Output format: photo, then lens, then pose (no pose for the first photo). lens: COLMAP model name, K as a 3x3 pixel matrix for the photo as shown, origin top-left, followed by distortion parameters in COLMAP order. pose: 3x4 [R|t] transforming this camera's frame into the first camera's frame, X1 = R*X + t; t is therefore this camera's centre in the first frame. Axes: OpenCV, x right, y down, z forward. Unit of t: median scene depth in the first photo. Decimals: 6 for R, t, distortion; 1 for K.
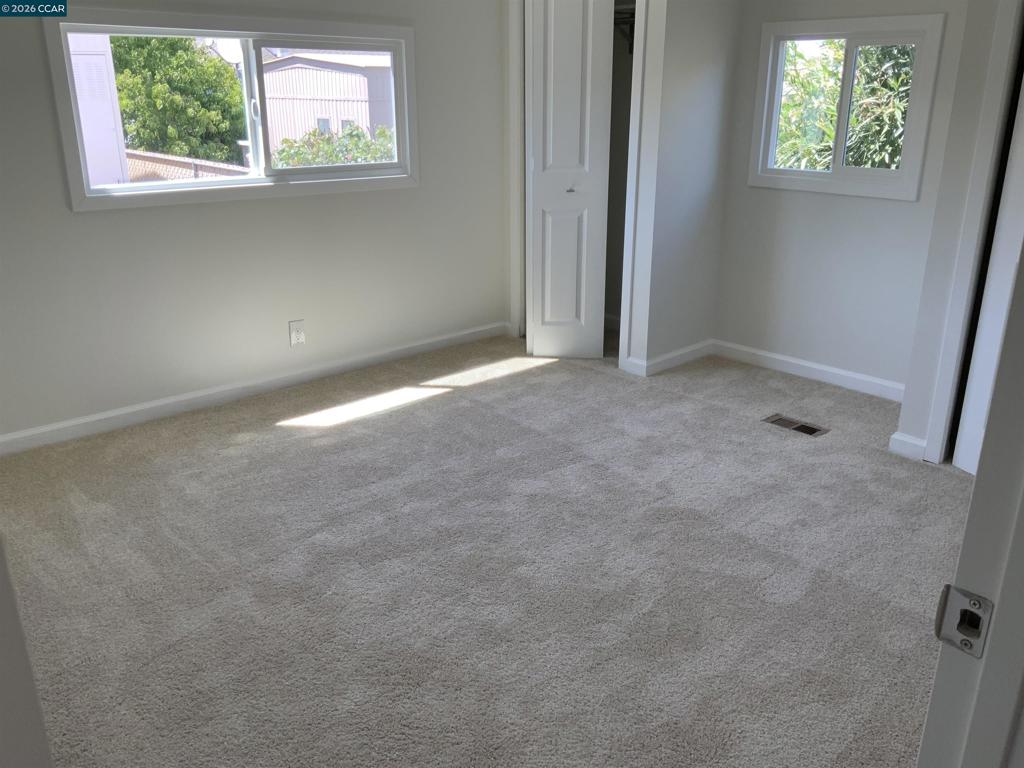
lens RADIAL K [[843.6, 0, 507.6], [0, 843.6, 378.0], [0, 0, 1]] dist [0.113191, -0.232663]
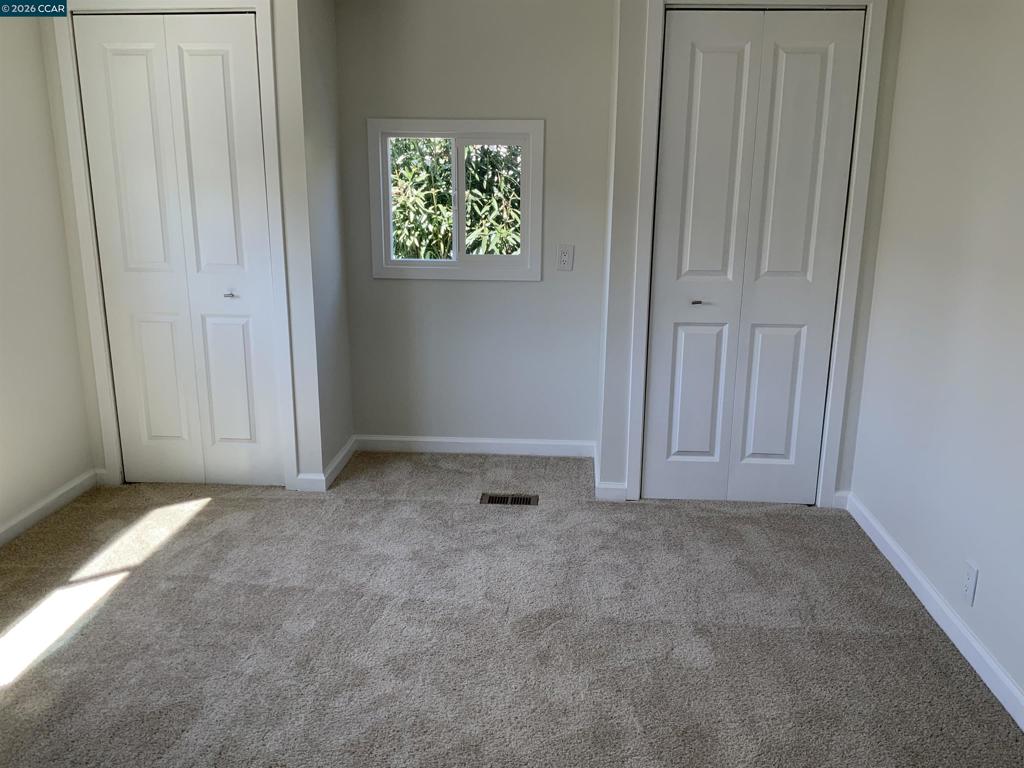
lens RADIAL K [[843.6, 0, 507.6], [0, 843.6, 378.0], [0, 0, 1]] dist [0.113191, -0.232663]
pose [[0.724595, -0.160755, 0.670165, -0.307501], [0.217672, 0.976021, -0.001228, -0.082008], [-0.653897, 0.146766, 0.742212, 0.196089]]
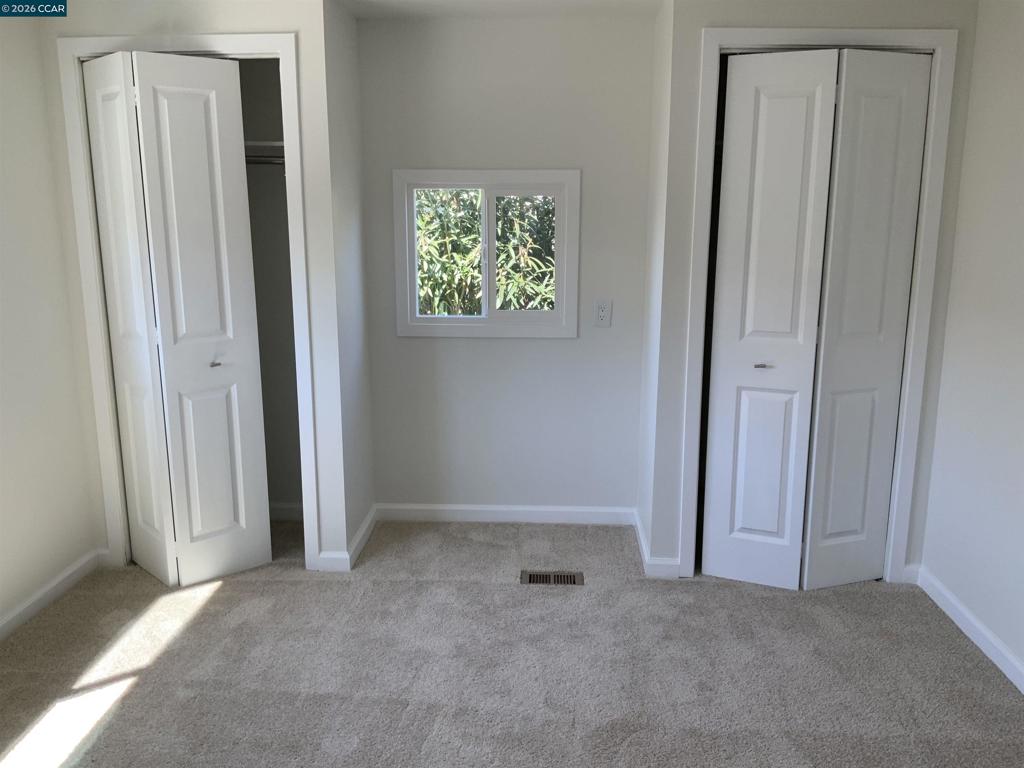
lens RADIAL K [[843.6, 0, 507.6], [0, 843.6, 378.0], [0, 0, 1]] dist [0.113191, -0.232663]
pose [[0.709816, -0.140191, 0.690295, -0.297697], [0.228796, 0.972744, -0.037713, -0.127596], [-0.666193, 0.184706, 0.722545, 0.281637]]
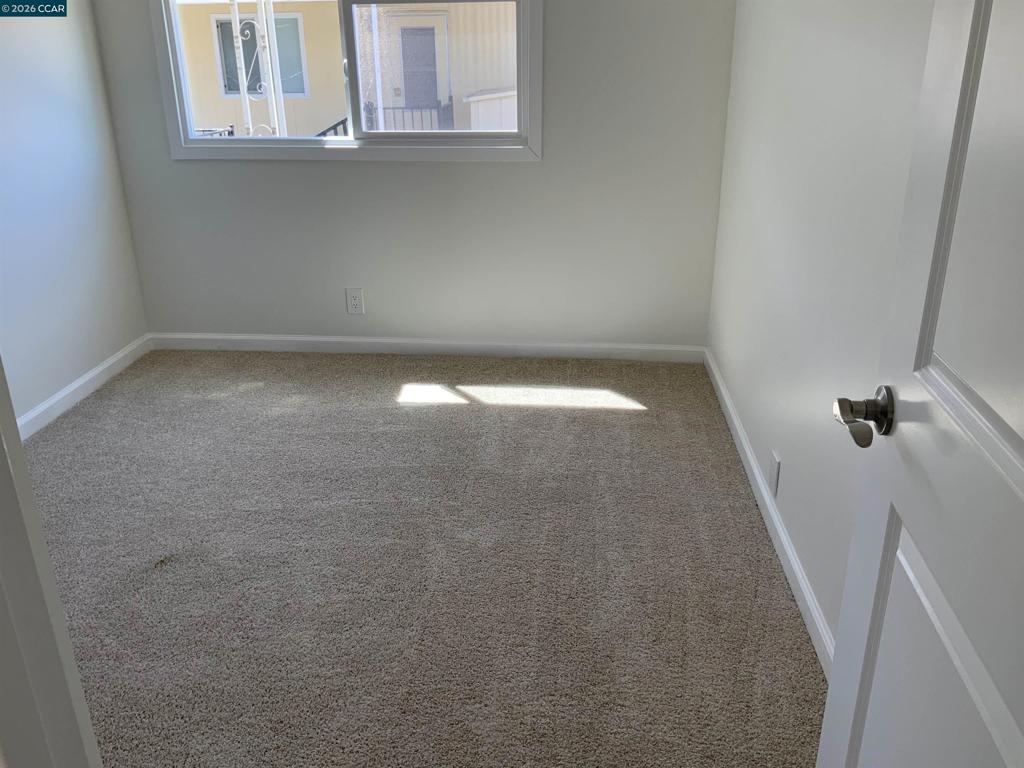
lens RADIAL K [[843.6, 0, 507.6], [0, 843.6, 378.0], [0, 0, 1]] dist [0.113191, -0.232663]
pose [[0.679643, 0.264719, -0.684111, 0.551096], [-0.227944, 0.962658, 0.146049, -0.147952], [0.697228, 0.056678, 0.714606, 0.418315]]
